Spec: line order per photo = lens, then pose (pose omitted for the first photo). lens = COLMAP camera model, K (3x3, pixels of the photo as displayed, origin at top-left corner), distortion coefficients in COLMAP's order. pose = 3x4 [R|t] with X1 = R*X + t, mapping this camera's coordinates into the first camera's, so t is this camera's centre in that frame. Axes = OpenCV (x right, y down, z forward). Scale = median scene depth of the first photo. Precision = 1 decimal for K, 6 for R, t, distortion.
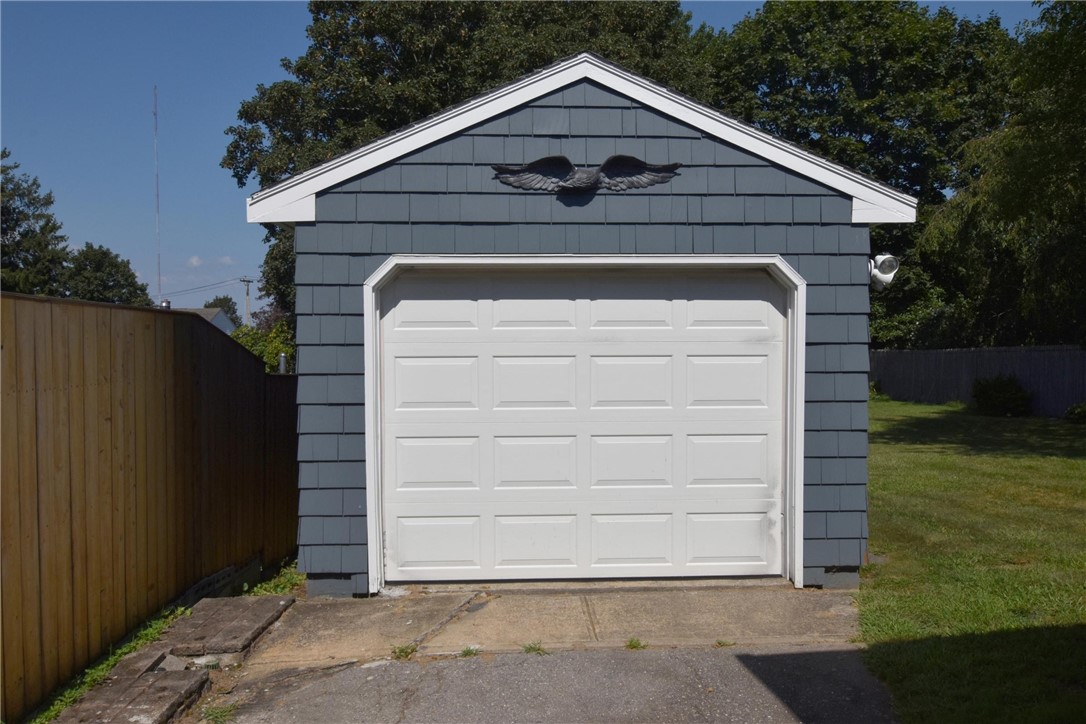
lens RADIAL K [[796.6, 0, 541.9], [0, 796.6, 362.2], [0, 0, 1]] dist [-0.003422, -0.000518]
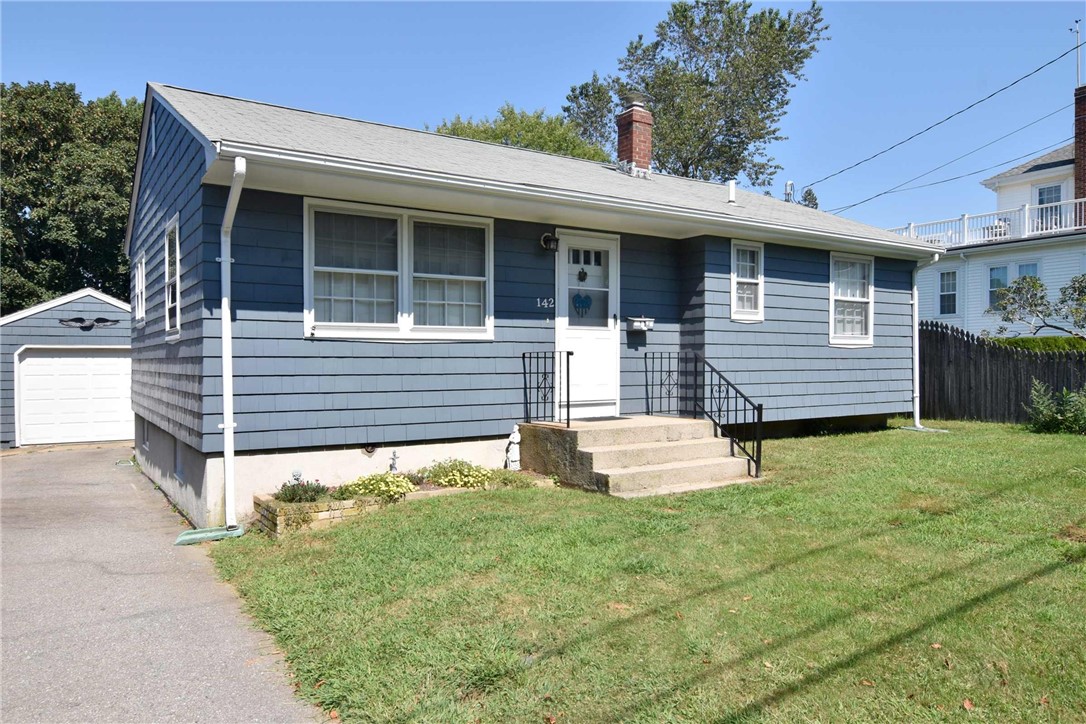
lens RADIAL K [[755.9, 0, 541.6], [0, 755.9, 361.6], [0, 0, 1]] dist [-0.038026, -0.000865]
pose [[0.884808, 0.000057, 0.465956, 0.284563], [0.012038, 0.999663, -0.022980, 0.033548], [-0.465801, 0.025942, 0.884509, -2.774059]]
